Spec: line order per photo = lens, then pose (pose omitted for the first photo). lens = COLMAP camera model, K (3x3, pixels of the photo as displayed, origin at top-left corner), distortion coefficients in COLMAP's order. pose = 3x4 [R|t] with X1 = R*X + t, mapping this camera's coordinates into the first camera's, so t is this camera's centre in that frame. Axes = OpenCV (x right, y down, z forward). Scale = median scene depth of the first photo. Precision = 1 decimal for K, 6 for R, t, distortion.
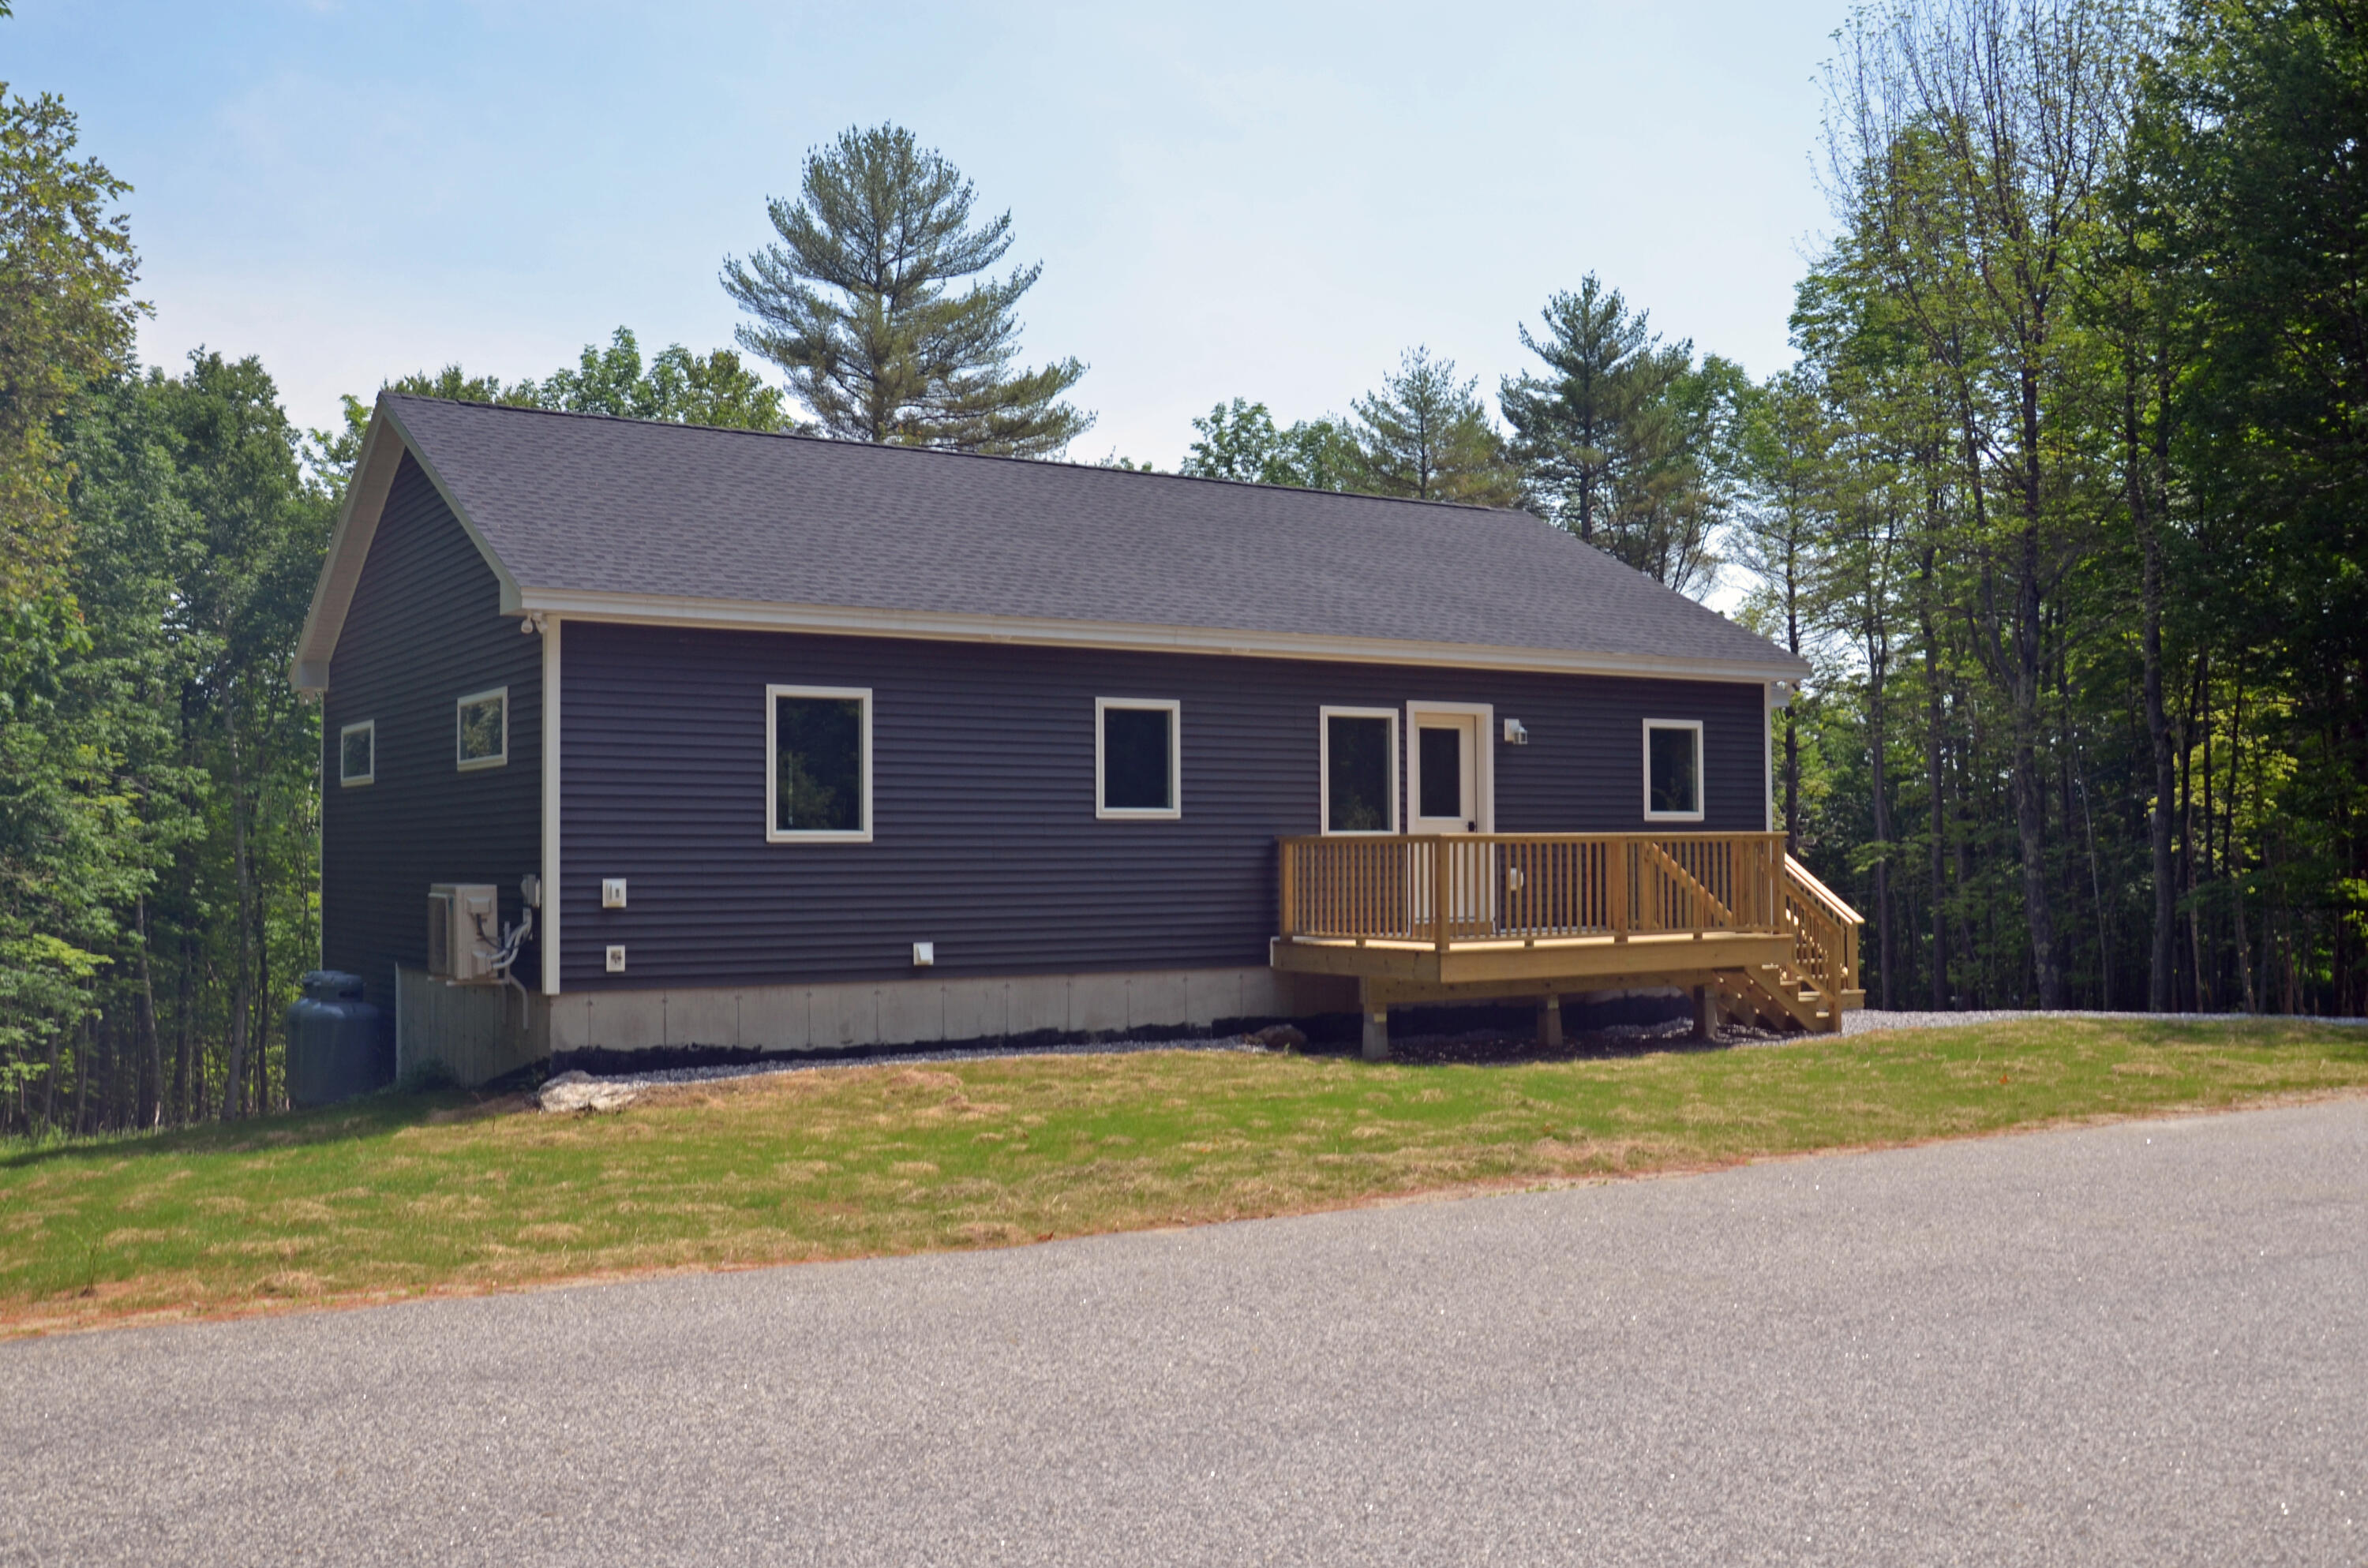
lens RADIAL K [[2110.1, 0, 1184.0], [0, 2110.1, 784.0], [0, 0, 1]] dist [-0.013898, -0.002968]
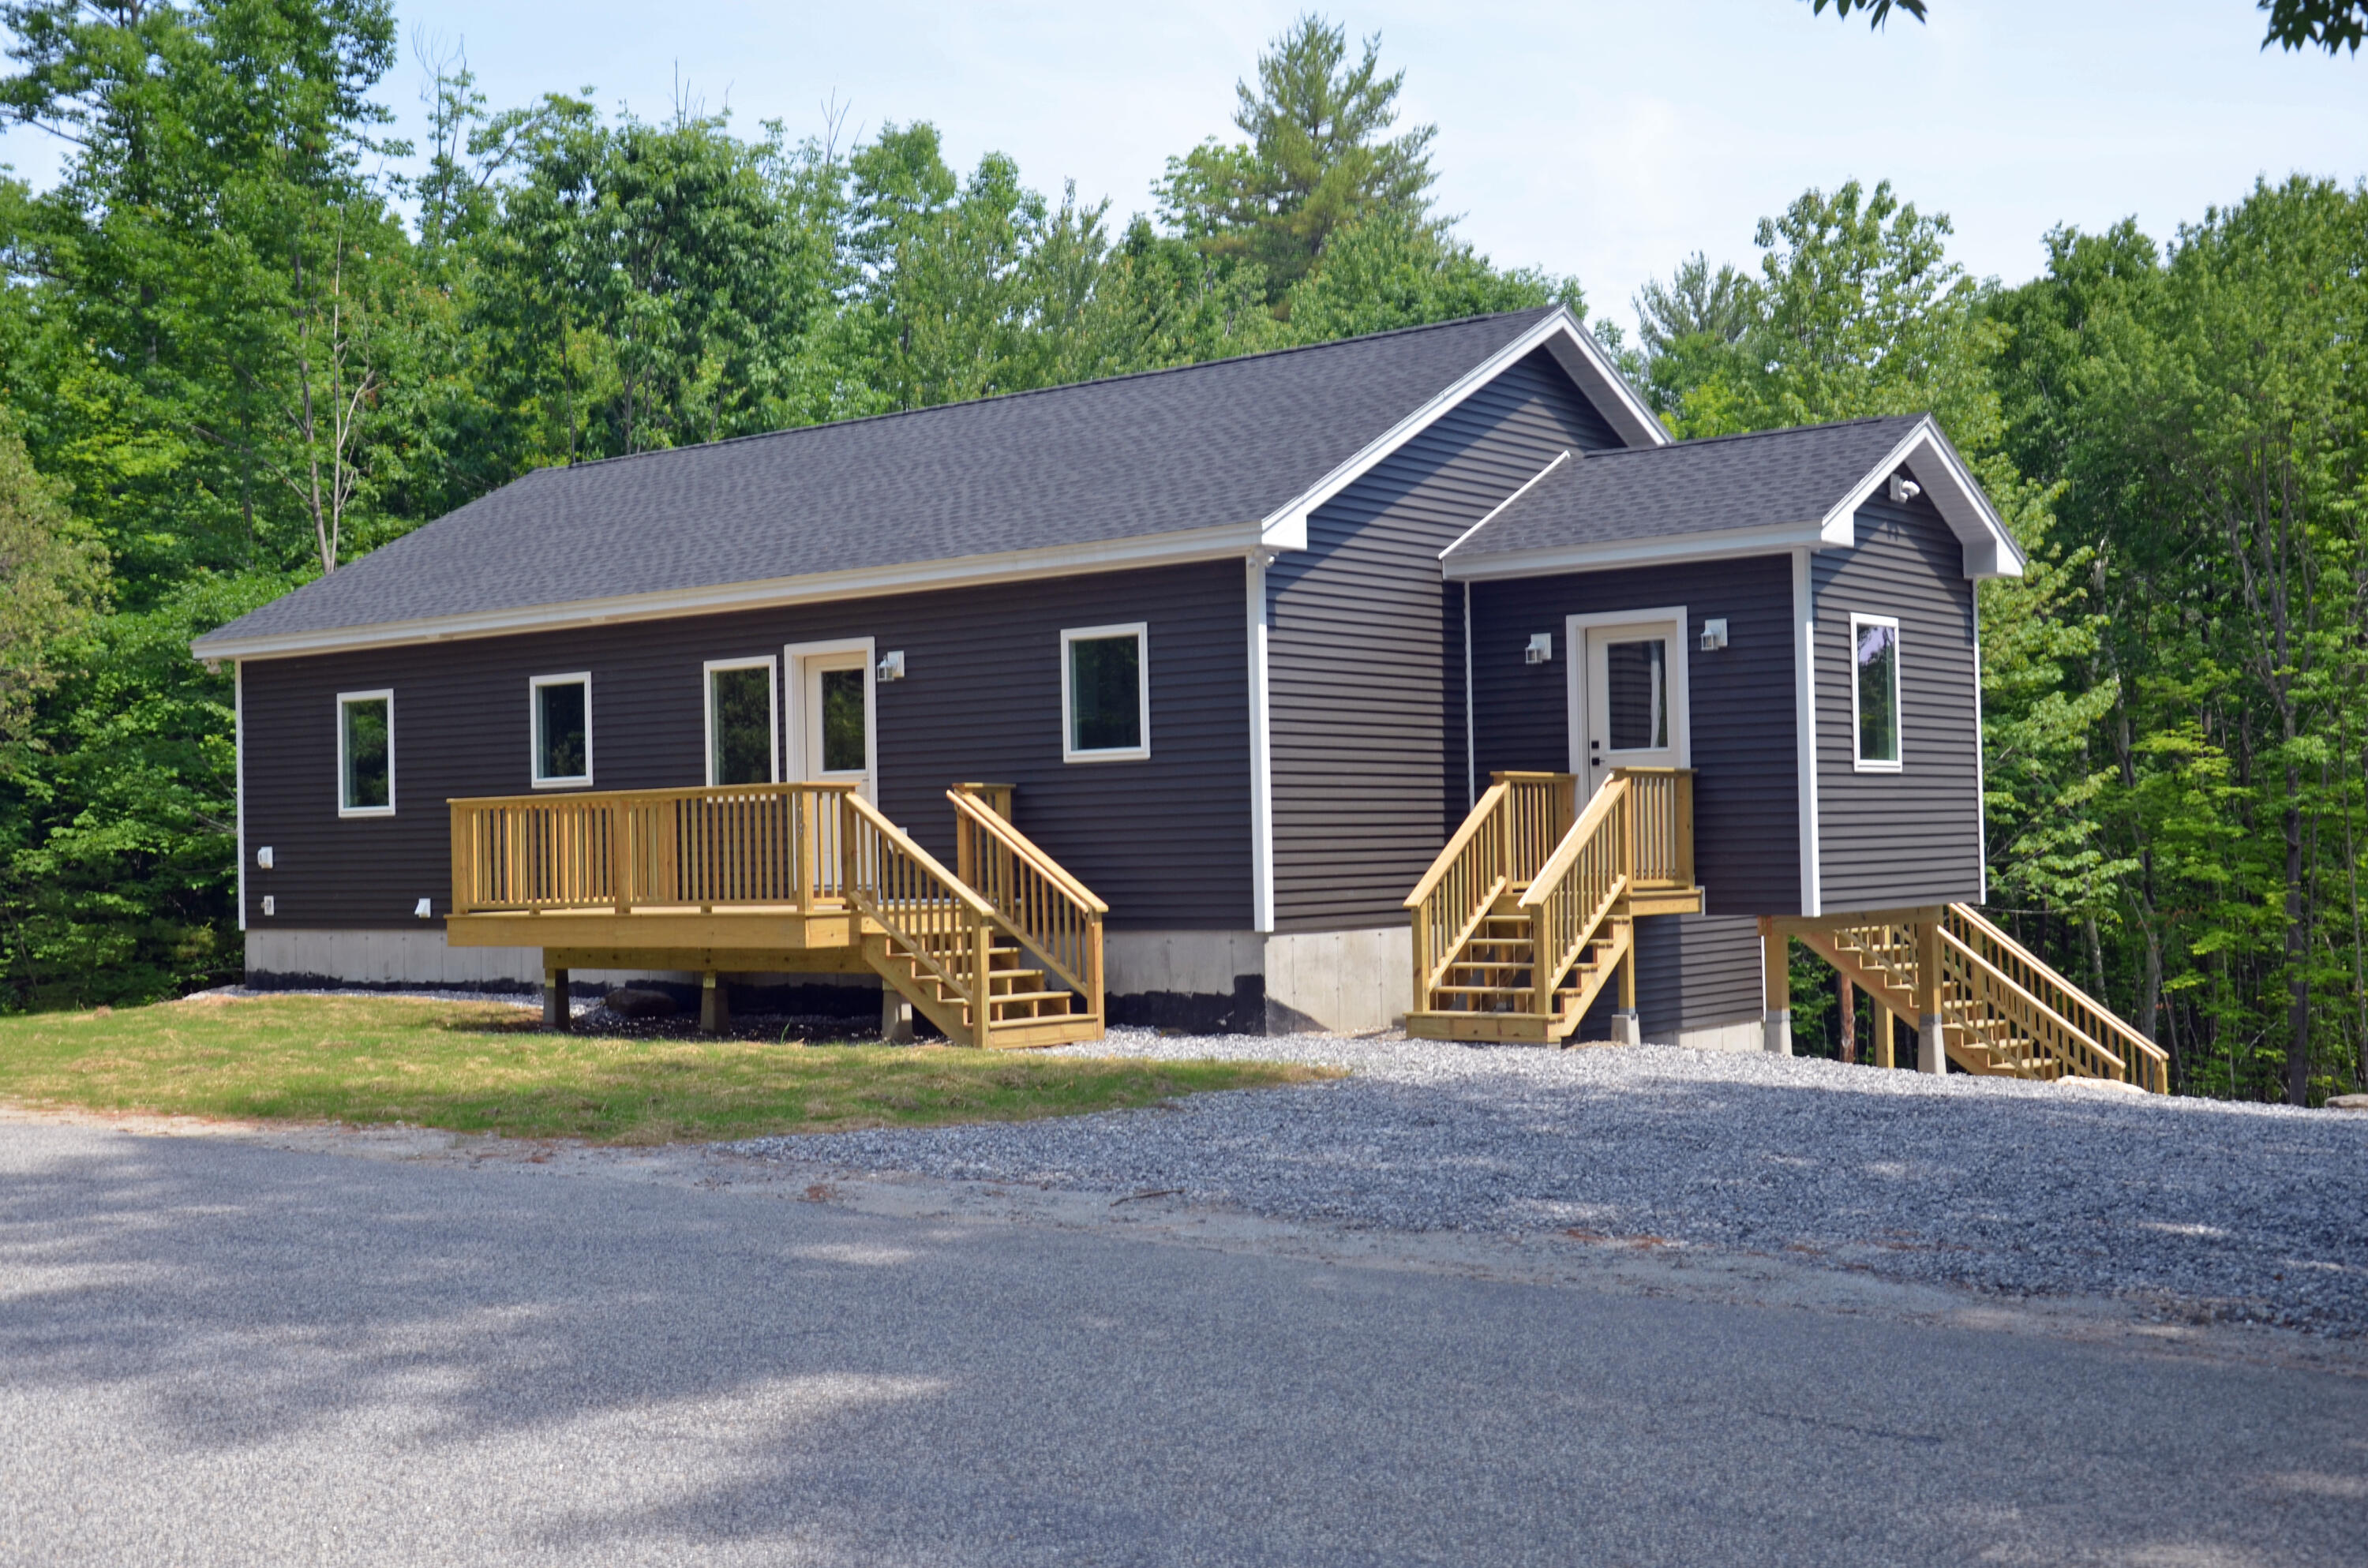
lens RADIAL K [[2658.4, 0, 1184.0], [0, 2658.4, 784.0], [0, 0, 1]] dist [-0.000471, 0.637762]
pose [[0.329803, -0.026231, -0.943685, 1.253357], [0.047201, 0.998822, -0.011268, 0.041482], [0.942869, -0.040826, 0.330652, 0.792883]]
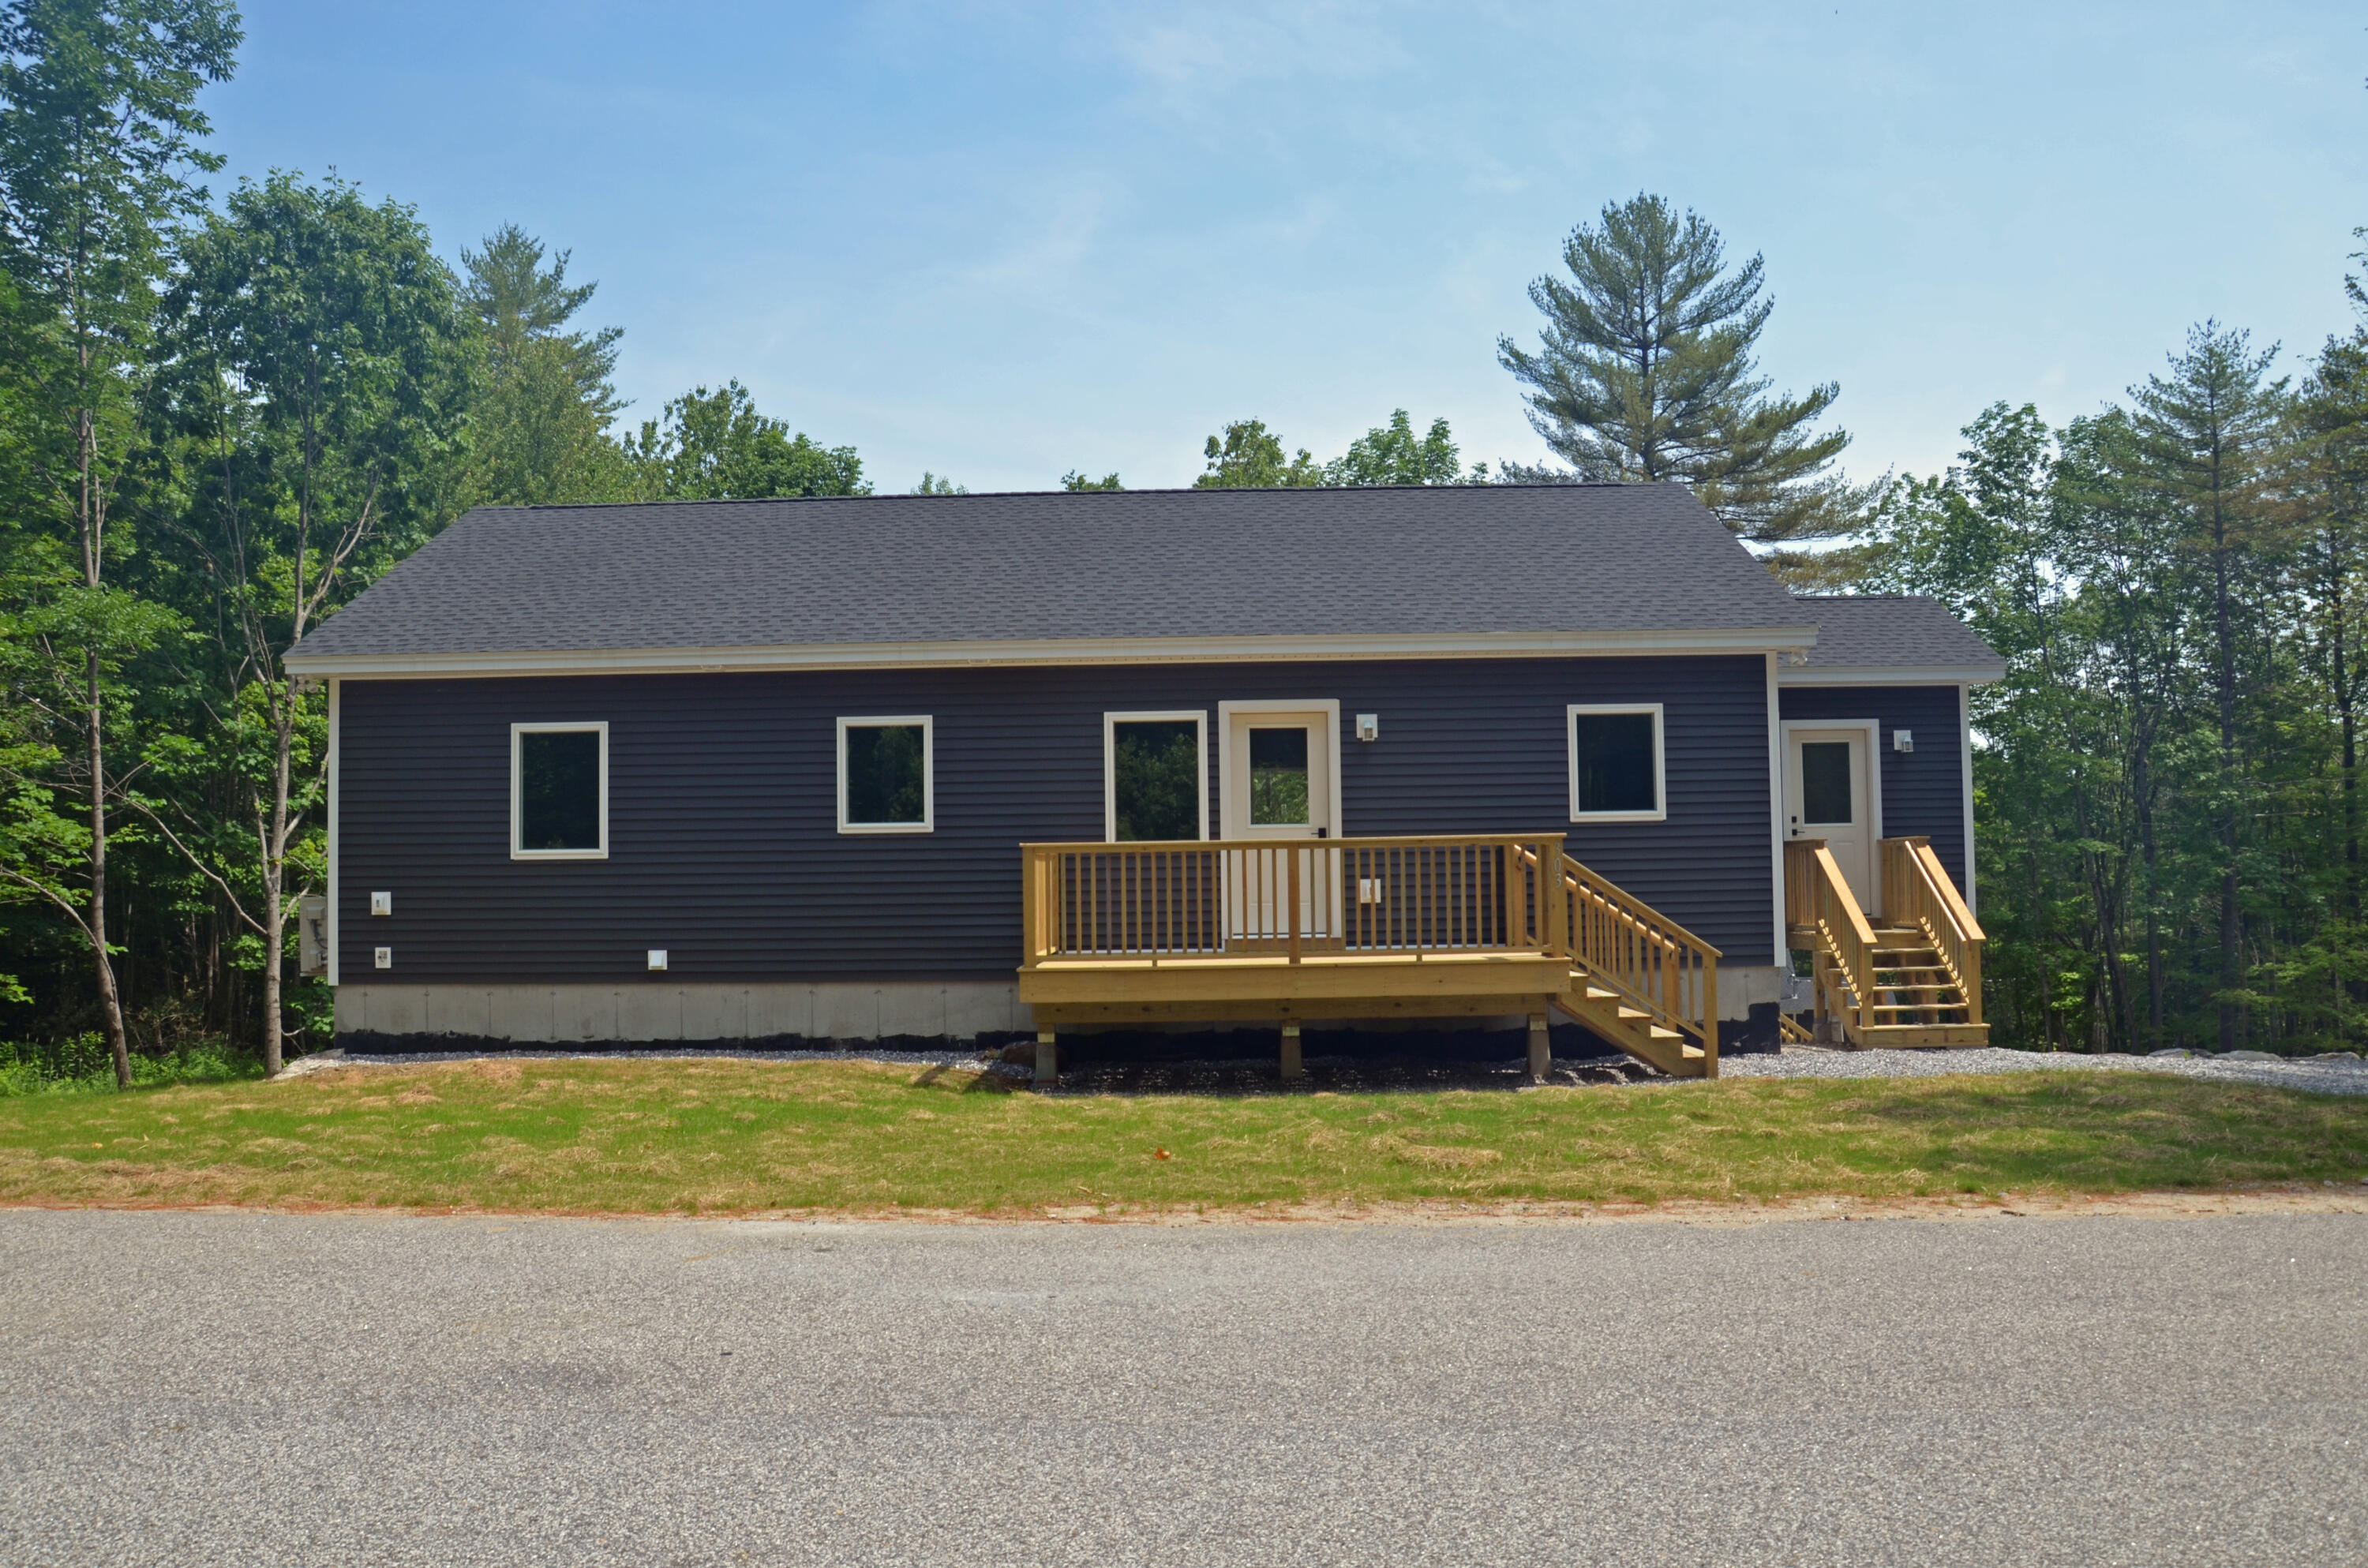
lens RADIAL K [[1865.3, 0, 1184.0], [0, 1865.3, 784.0], [0, 0, 1]] dist [-0.087797, 0.010524]
pose [[0.831670, -0.038450, -0.553938, 0.558701], [0.027658, 0.999230, -0.027832, 0.020348], [0.554581, 0.007826, 0.832093, 0.305652]]
